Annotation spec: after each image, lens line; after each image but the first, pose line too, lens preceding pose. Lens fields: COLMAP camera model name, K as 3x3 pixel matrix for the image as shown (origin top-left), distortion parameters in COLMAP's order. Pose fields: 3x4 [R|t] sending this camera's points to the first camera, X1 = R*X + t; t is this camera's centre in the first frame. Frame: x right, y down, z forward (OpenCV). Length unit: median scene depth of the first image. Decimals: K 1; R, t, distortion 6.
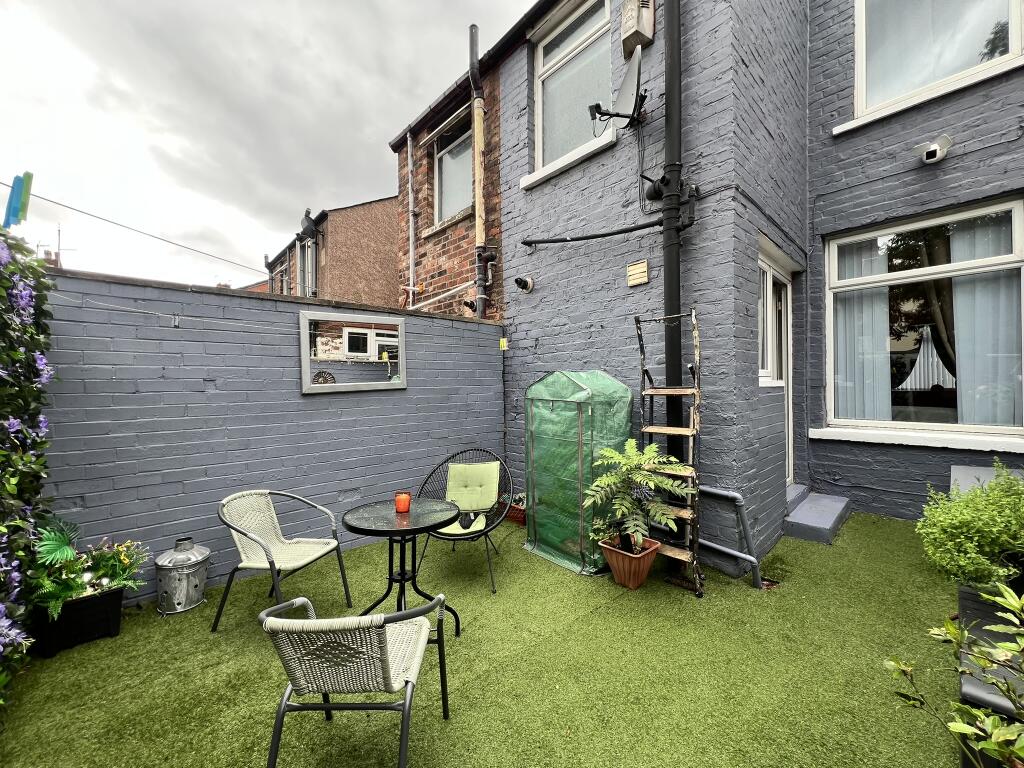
lens RADIAL K [[408.8, 0, 512.0], [0, 408.8, 384.0], [0, 0, 1]] dist [-0.001319, -0.000007]
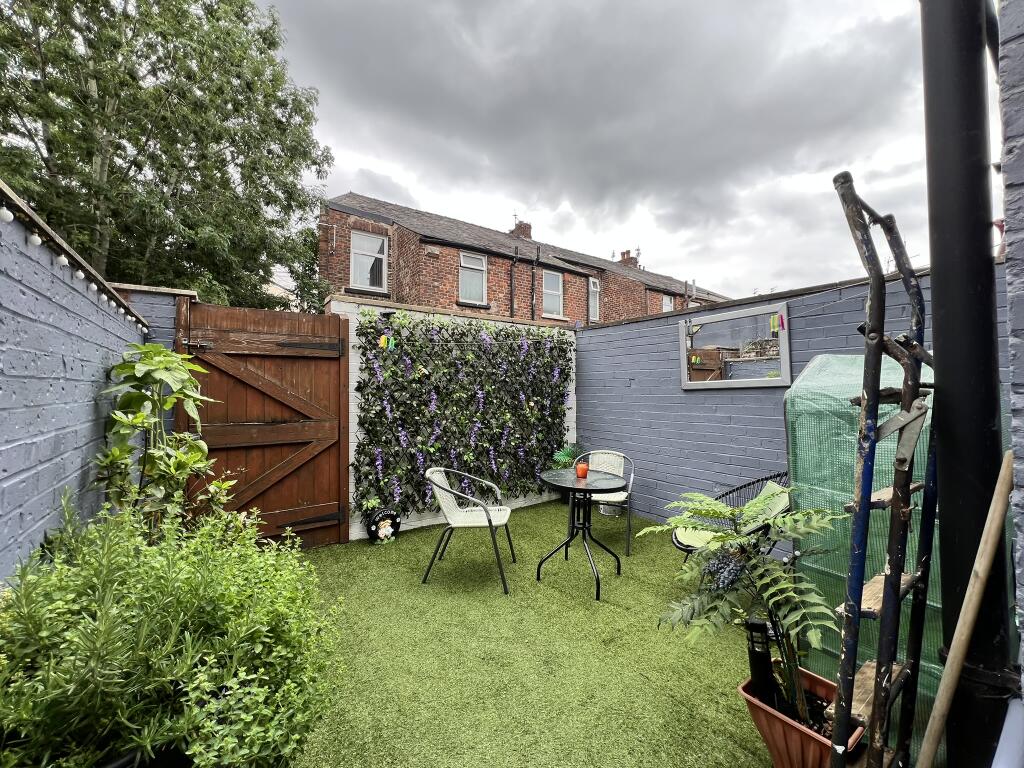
lens RADIAL K [[408.8, 0, 512.0], [0, 408.8, 384.0], [0, 0, 1]] dist [-0.001319, -0.000007]
pose [[-0.116411, 0.010215, -0.993149, 0.763627], [0.014988, 0.999851, 0.008528, -0.010463], [0.993088, -0.013892, -0.116546, 0.666744]]
